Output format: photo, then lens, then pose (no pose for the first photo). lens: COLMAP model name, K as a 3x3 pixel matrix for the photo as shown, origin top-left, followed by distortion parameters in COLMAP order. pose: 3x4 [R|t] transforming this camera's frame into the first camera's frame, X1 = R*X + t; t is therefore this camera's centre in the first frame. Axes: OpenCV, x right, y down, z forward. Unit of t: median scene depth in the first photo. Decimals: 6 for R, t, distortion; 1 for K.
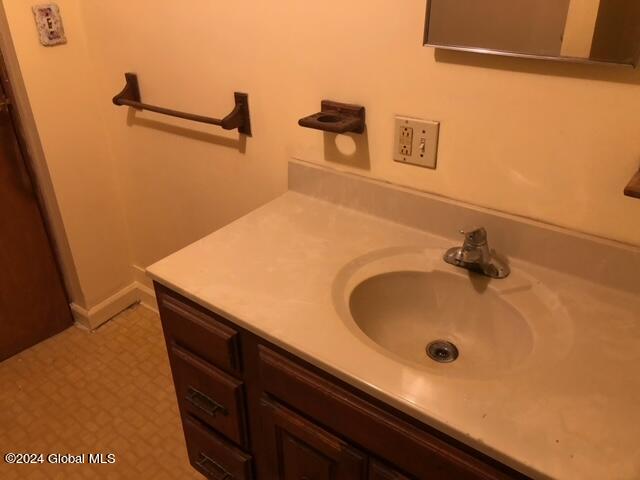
lens RADIAL K [[523.5, 0, 320.3], [0, 523.5, 239.0], [0, 0, 1]] dist [0.042610, -0.058204]
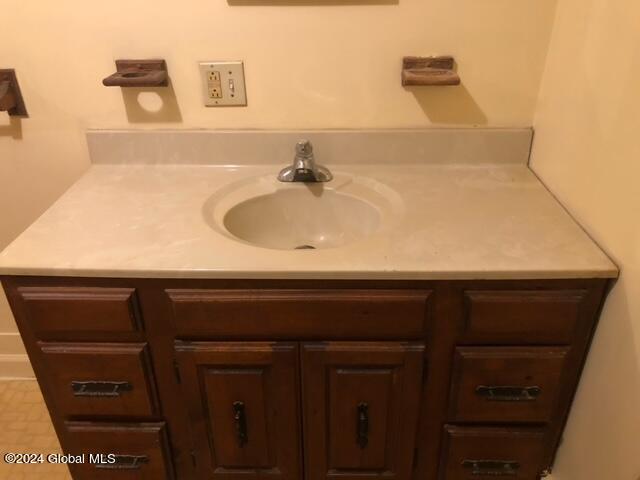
lens RADIAL K [[523.5, 0, 321.4], [0, 523.5, 241.3], [0, 0, 1]] dist [0.042610, -0.058204]
pose [[0.810927, -0.283020, 0.512149, -0.306885], [0.284491, 0.955534, 0.077583, 0.100946], [-0.511333, 0.082787, 0.855386, -0.016363]]
